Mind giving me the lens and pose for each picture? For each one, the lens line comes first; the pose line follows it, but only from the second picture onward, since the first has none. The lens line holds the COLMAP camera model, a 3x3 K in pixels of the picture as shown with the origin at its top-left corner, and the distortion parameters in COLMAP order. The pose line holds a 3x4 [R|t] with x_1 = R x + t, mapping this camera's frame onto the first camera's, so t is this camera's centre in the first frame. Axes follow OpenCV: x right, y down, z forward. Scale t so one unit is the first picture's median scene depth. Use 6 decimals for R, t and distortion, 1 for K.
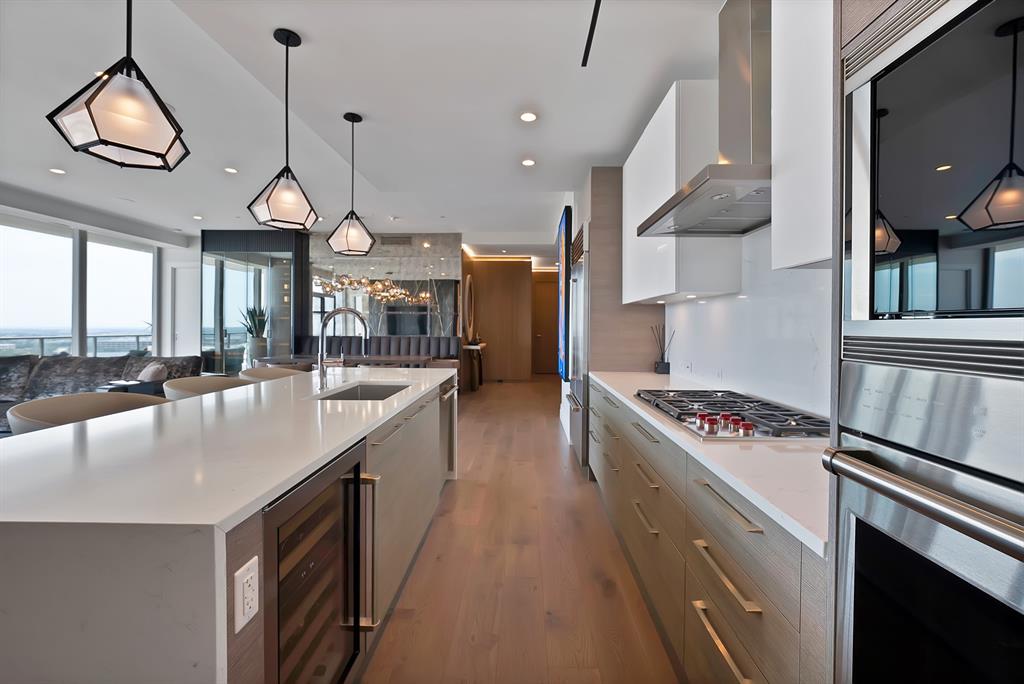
lens RADIAL K [[443.5, 0, 510.1], [0, 443.5, 327.7], [0, 0, 1]] dist [-0.009747, 0.000044]
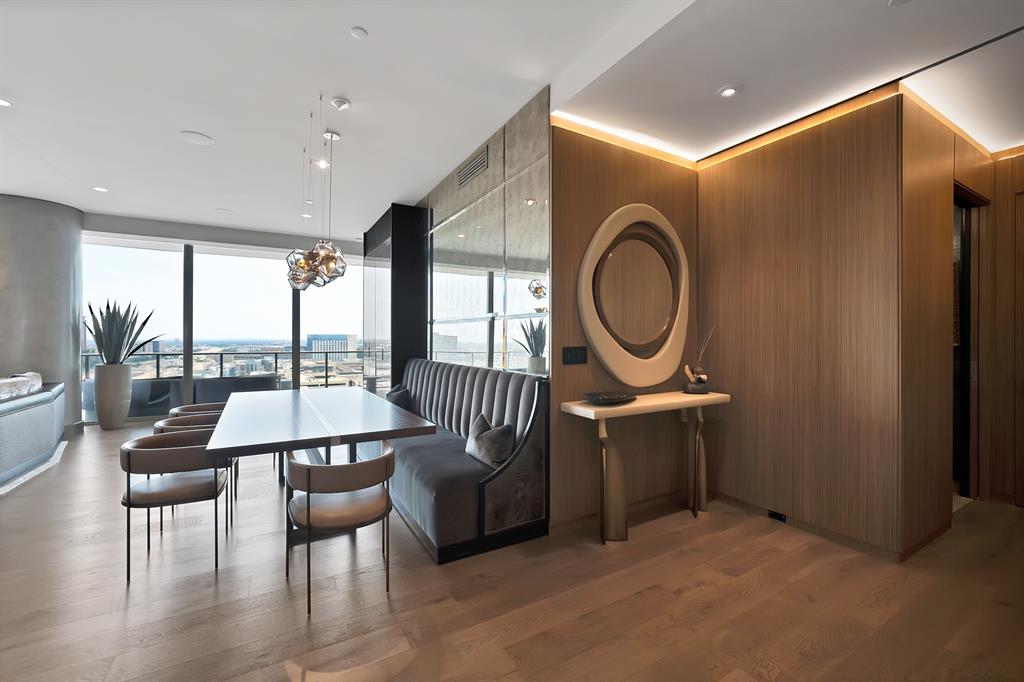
lens RADIAL K [[412.2, 0, 512.0], [0, 412.2, 341.0], [0, 0, 1]] dist [-0.002036, -0.000214]
pose [[0.533407, 0.001911, -0.845857, 0.150120], [-0.004256, 0.999991, -0.000424, -0.007255], [0.845848, 0.003826, 0.533410, 0.784112]]
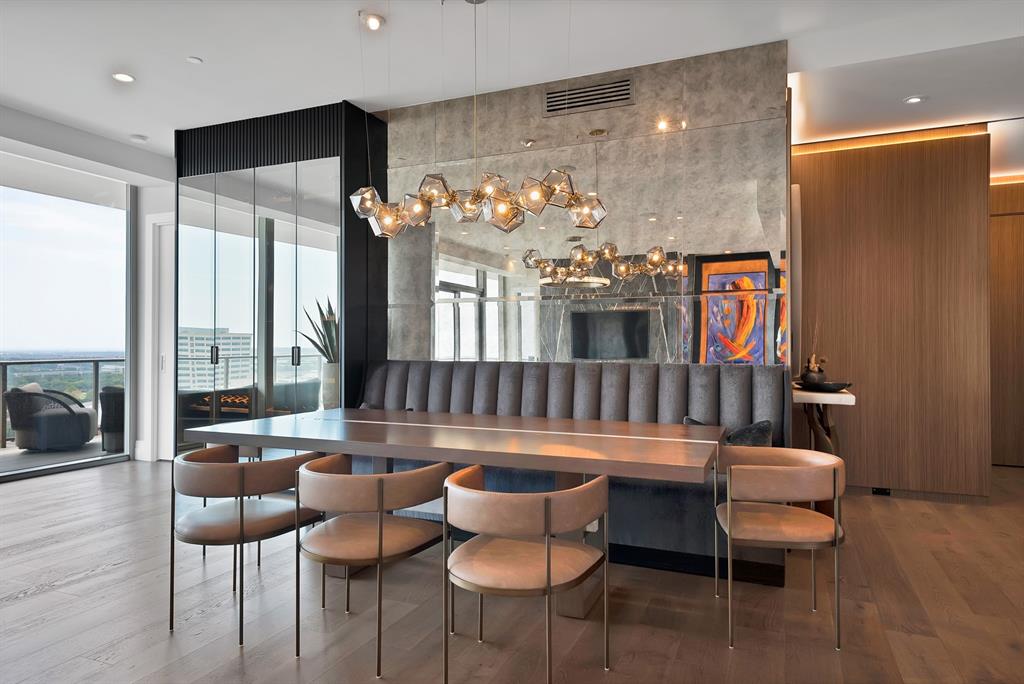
lens RADIAL K [[629.6, 0, 512.0], [0, 629.6, 342.0], [0, 0, 1]] dist [0.023765, 0.000845]
pose [[0.930319, -0.008694, -0.366649, -0.125751], [0.004446, 0.999913, -0.012429, 0.008650], [0.366726, 0.009933, 0.930276, 0.493172]]
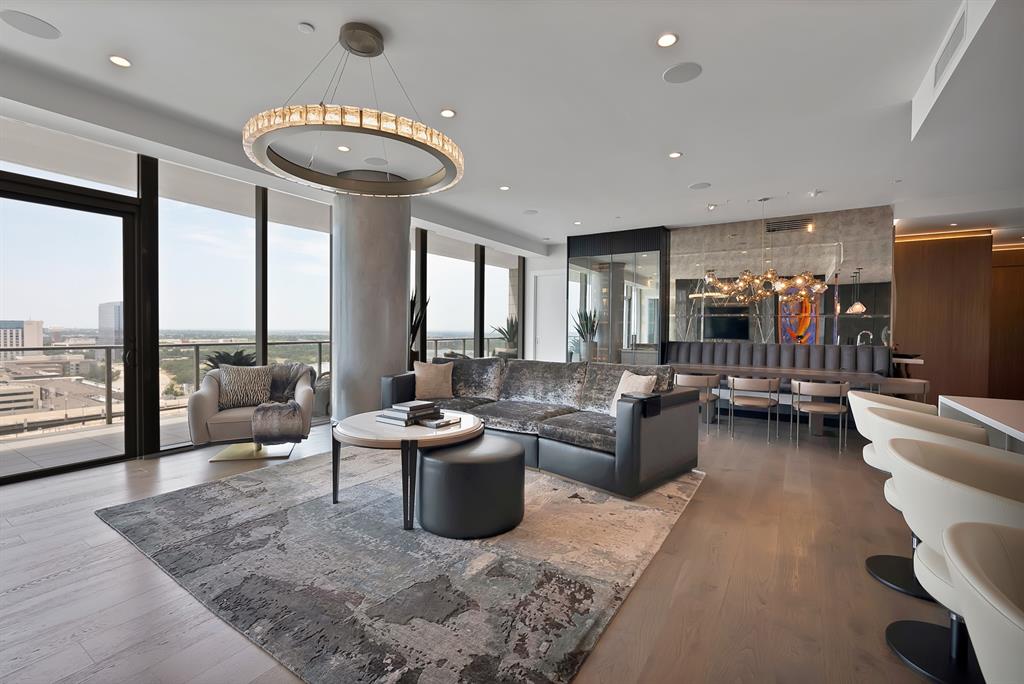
lens RADIAL K [[449.2, 0, 512.0], [0, 449.2, 342.0], [0, 0, 1]] dist [-0.000194, -0.000031]
pose [[0.856649, 0.016862, -0.515624, -0.258909], [-0.005147, 0.999695, 0.024141, -0.001747], [0.515874, -0.018027, 0.856475, 0.035350]]
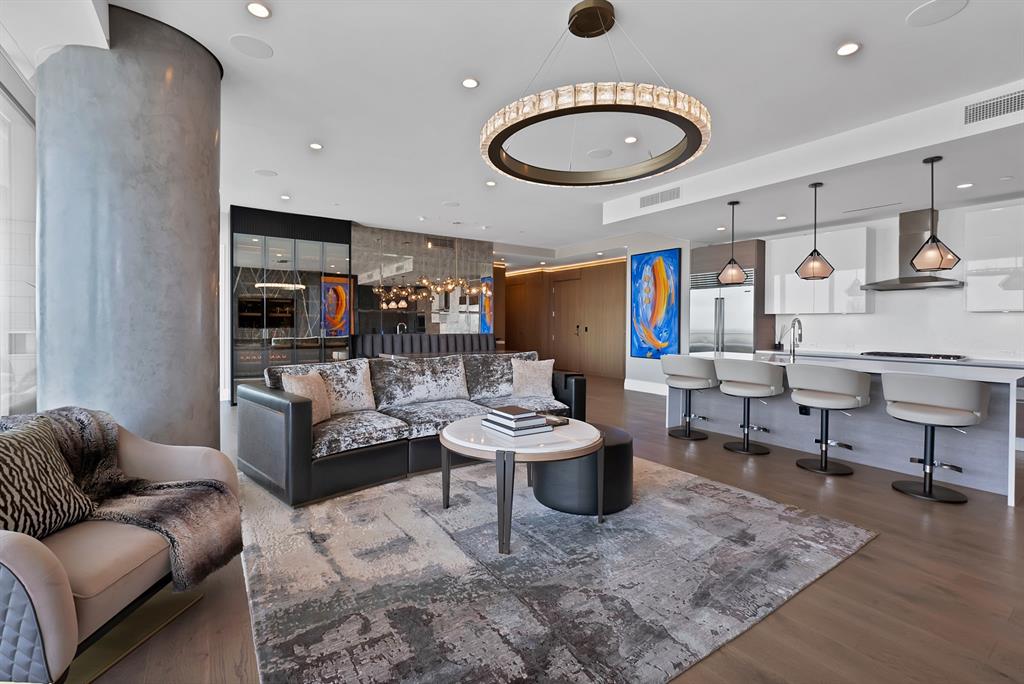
lens RADIAL K [[443.5, 0, 510.1], [0, 443.5, 327.7], [0, 0, 1]] dist [-0.009747, 0.000044]
pose [[0.806746, -0.006776, 0.590859, -0.736346], [0.001352, 0.999953, 0.009621, -0.004939], [-0.590896, -0.006963, 0.806717, 0.049157]]
